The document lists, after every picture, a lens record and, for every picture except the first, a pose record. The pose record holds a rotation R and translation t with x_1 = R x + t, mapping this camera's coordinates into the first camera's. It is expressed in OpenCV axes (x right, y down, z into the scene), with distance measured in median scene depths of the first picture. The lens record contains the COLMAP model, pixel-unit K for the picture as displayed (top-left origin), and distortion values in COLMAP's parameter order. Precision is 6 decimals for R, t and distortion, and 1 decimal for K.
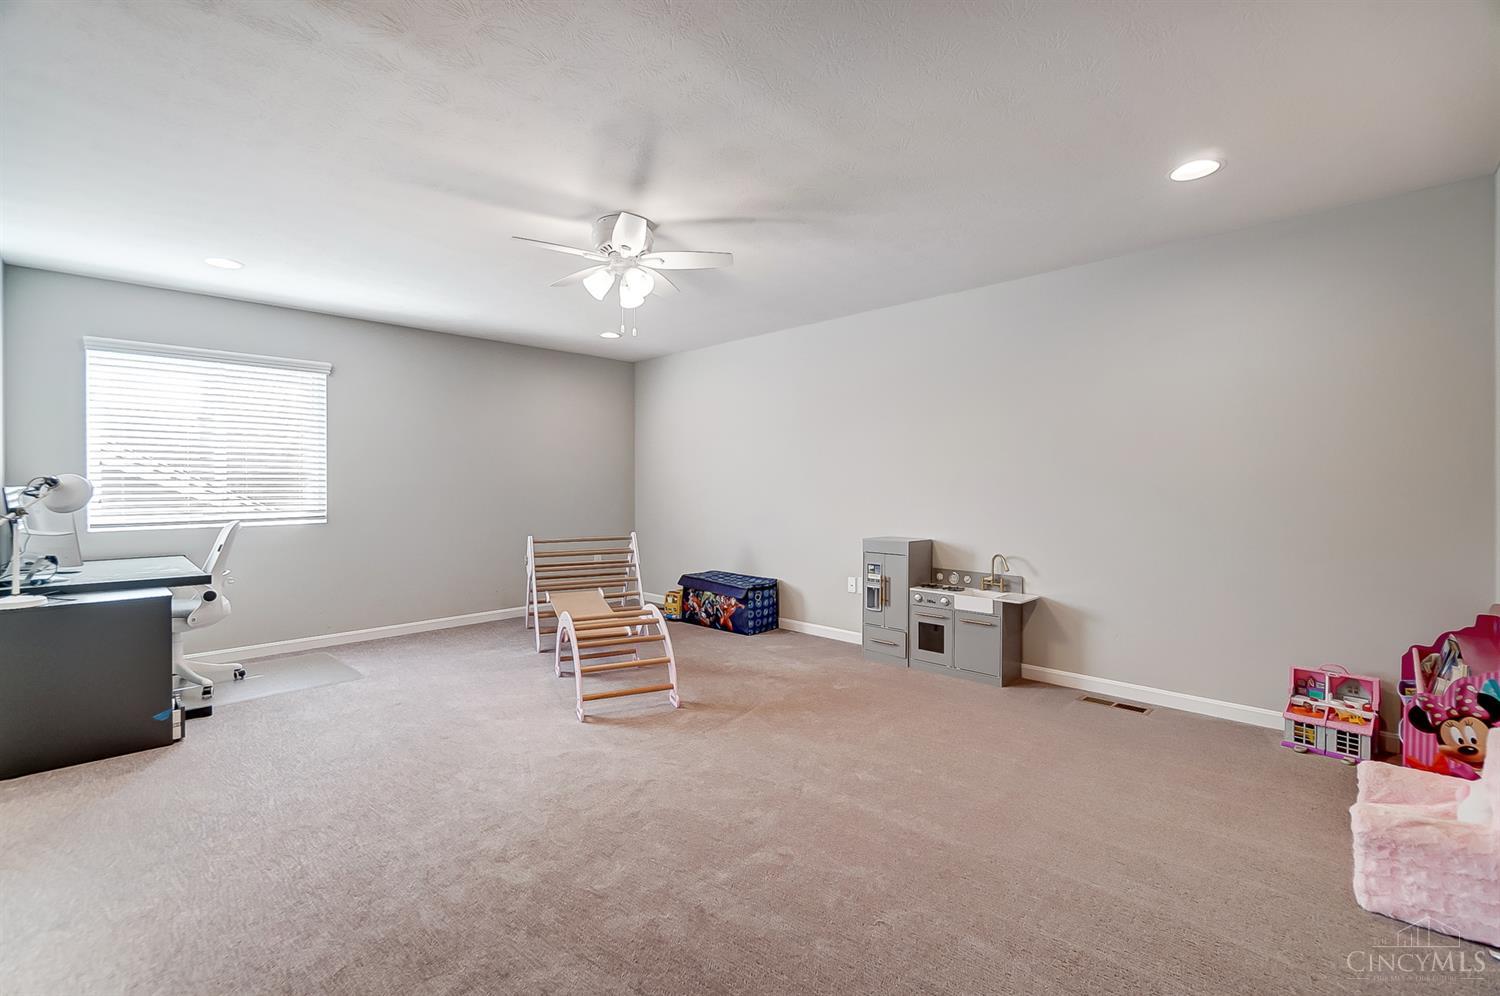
lens RADIAL K [[657.4, 0, 741.0], [0, 657.4, 493.2], [0, 0, 1]] dist [-0.002913, -0.000072]
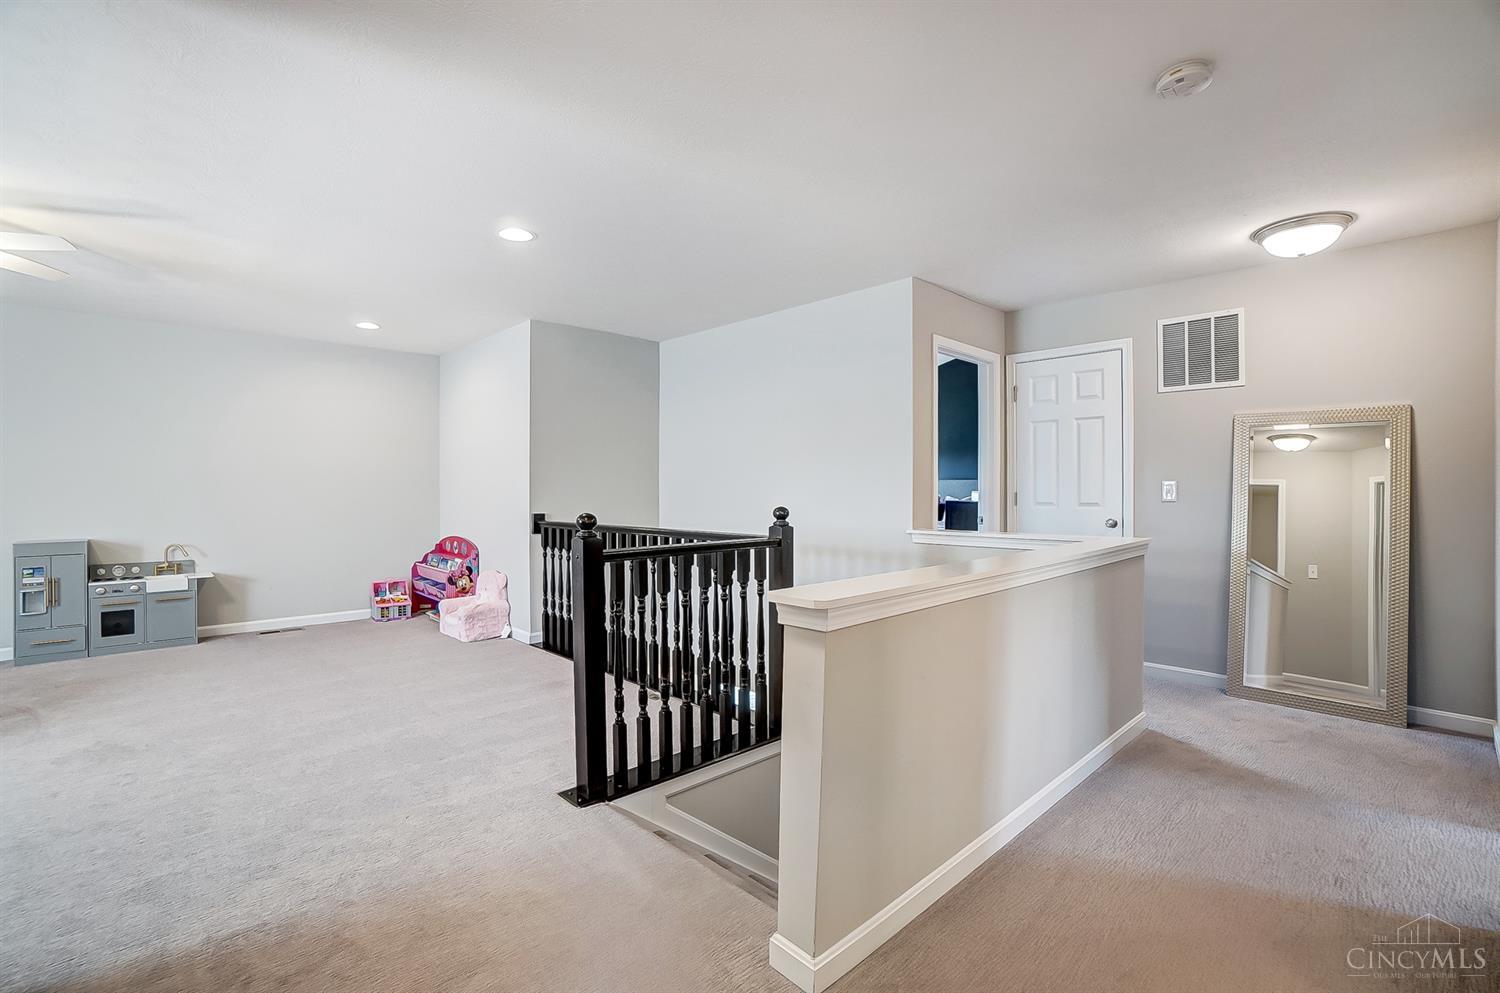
lens RADIAL K [[657.4, 0, 741.0], [0, 657.4, 491.7], [0, 0, 1]] dist [-0.002913, -0.000072]
pose [[0.024159, -0.001062, 0.999708, -0.806551], [0.012588, 0.999920, 0.000758, 0.005262], [-0.999629, 0.012566, 0.024170, -0.105361]]
